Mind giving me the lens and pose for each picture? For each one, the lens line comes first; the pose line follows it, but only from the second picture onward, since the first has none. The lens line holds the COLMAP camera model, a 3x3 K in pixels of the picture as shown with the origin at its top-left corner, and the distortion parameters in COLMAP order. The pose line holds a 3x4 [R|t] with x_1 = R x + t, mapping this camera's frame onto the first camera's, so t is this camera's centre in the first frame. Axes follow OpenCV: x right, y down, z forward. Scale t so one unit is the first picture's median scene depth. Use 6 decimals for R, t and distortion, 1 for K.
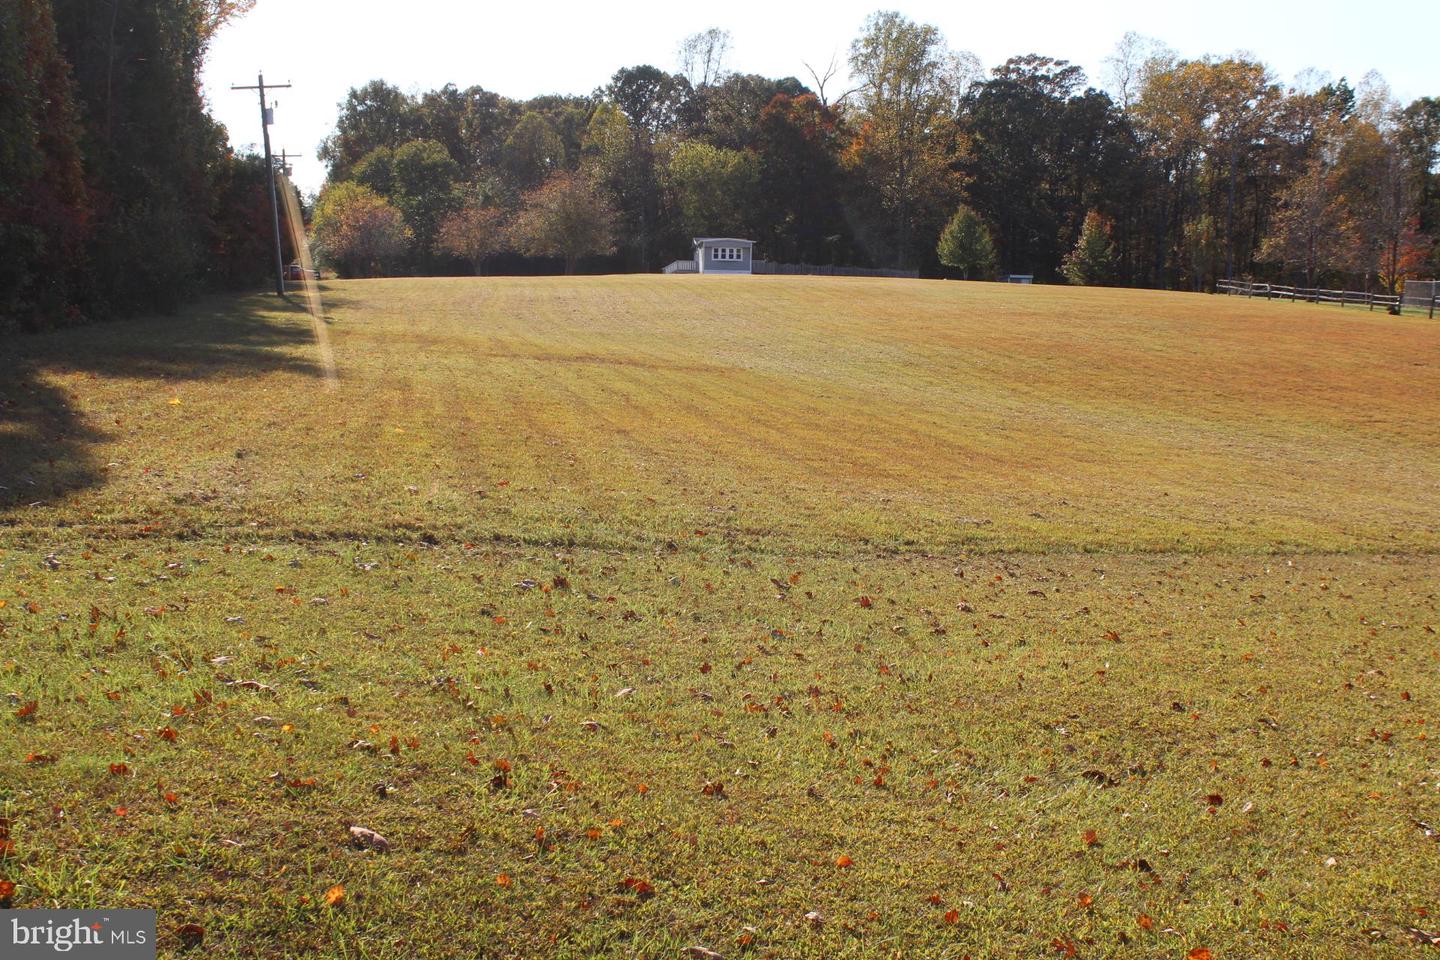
lens RADIAL K [[1753.9, 0, 717.7], [0, 1753.9, 491.3], [0, 0, 1]] dist [-0.061813, 0.000000]
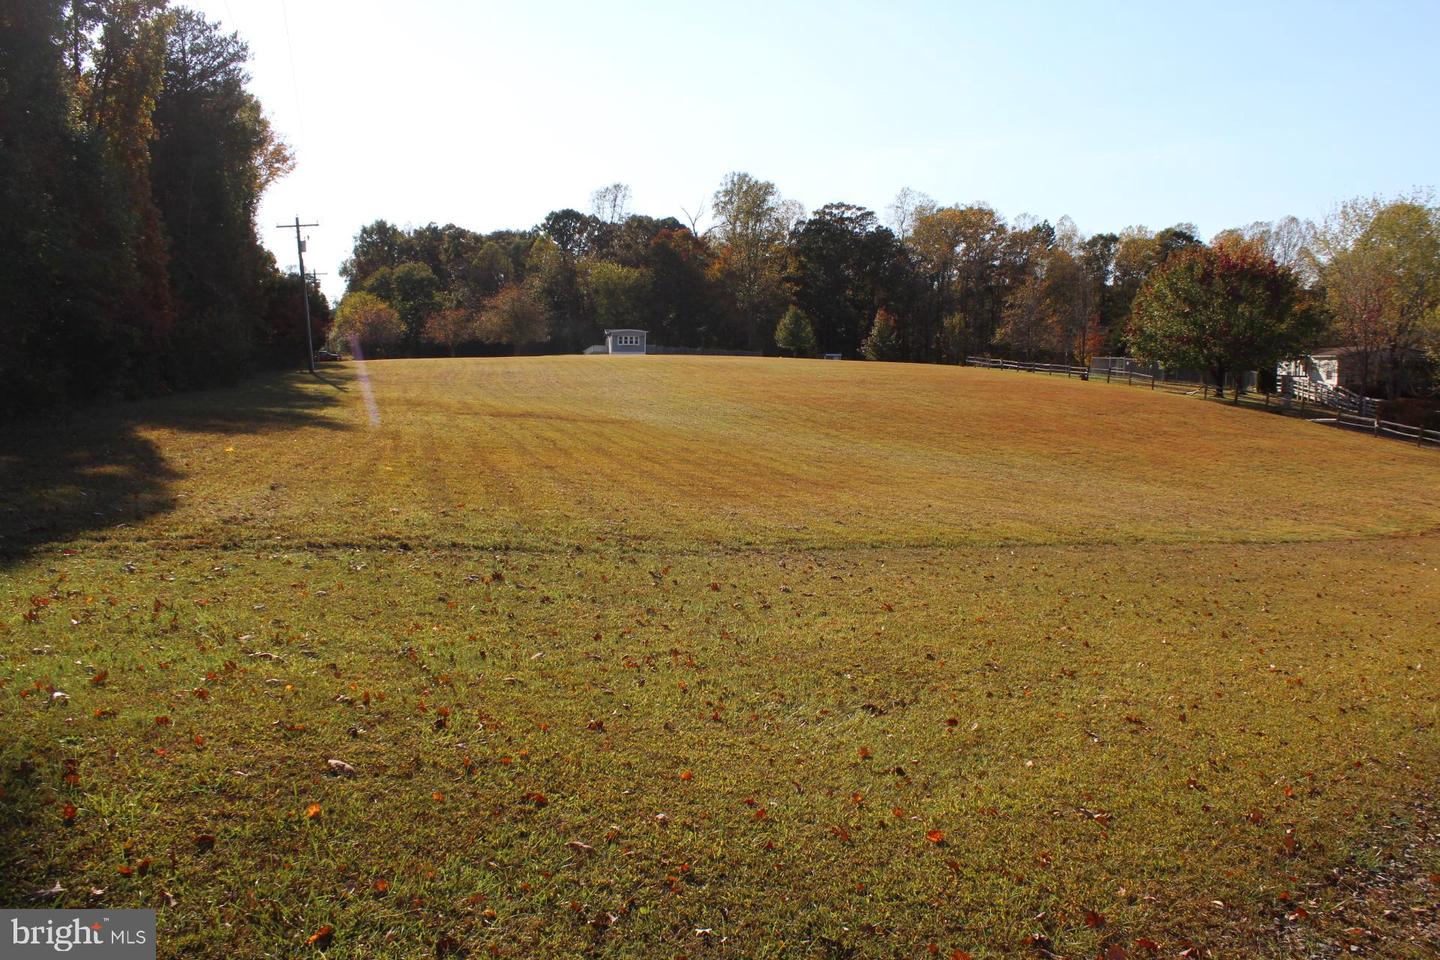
lens RADIAL K [[1231.8, 0, 725.5], [0, 1231.8, 491.3], [0, 0, 1]] dist [-0.165665, 0.161253]
pose [[0.996635, -0.013466, 0.080855, 0.002572], [0.014437, 0.999830, -0.011437, -0.000416], [-0.080687, 0.012566, 0.996660, 0.001921]]
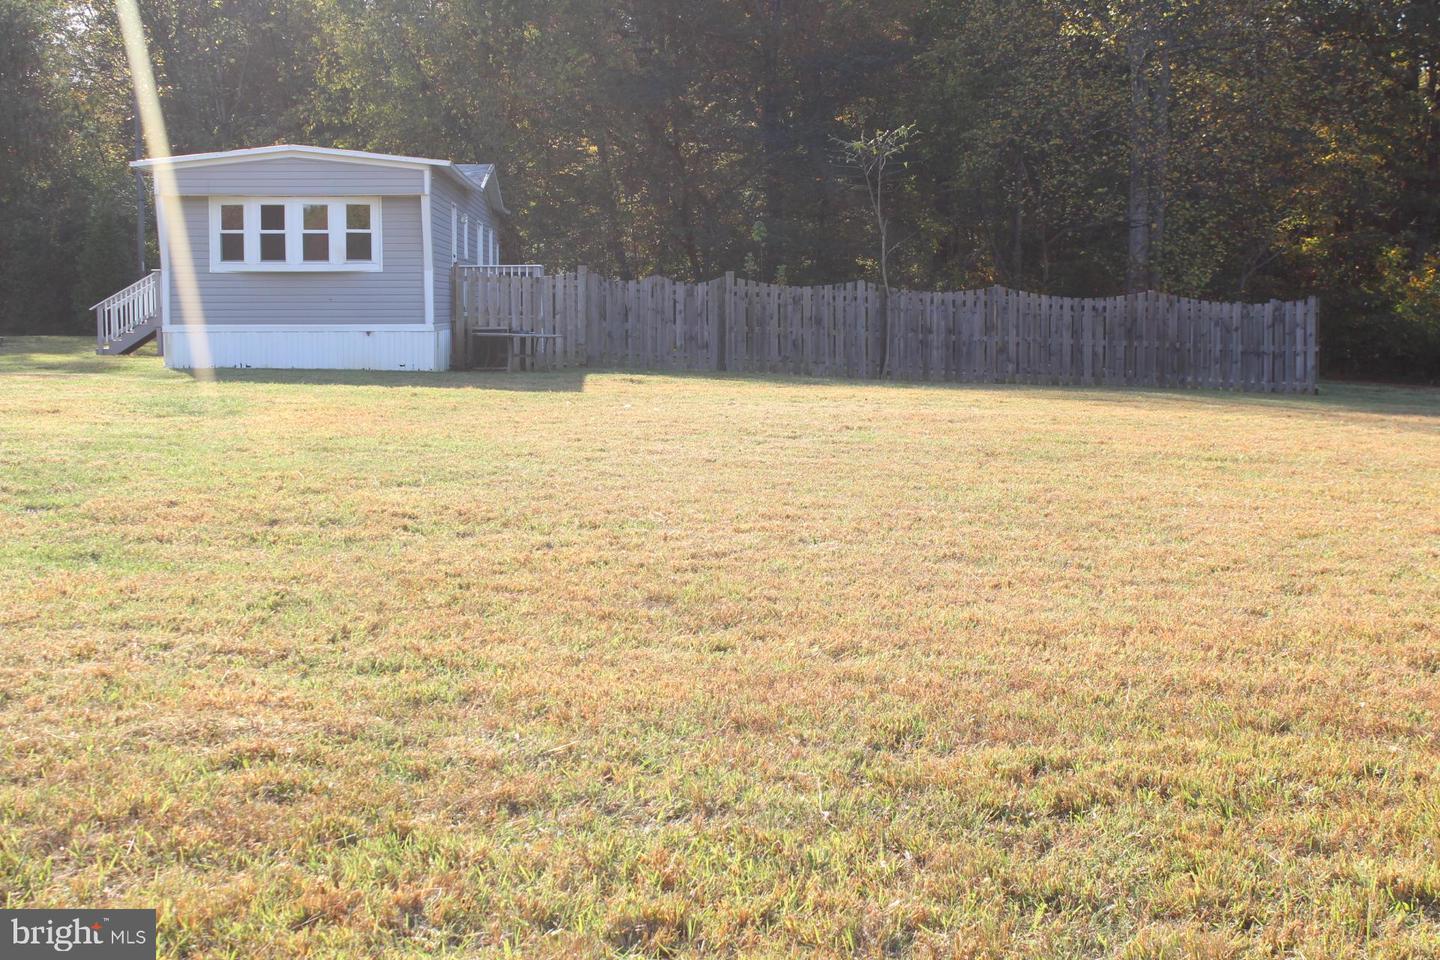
lens RADIAL K [[2180.2, 0, 721.0], [0, 2180.2, 483.6], [0, 0, 1]] dist [0.005702, 0.000000]
pose [[0.999863, -0.015405, -0.005986, 0.075199], [0.015286, 0.999693, -0.019512, -0.155963], [0.006284, 0.019417, 0.999792, 1.156008]]
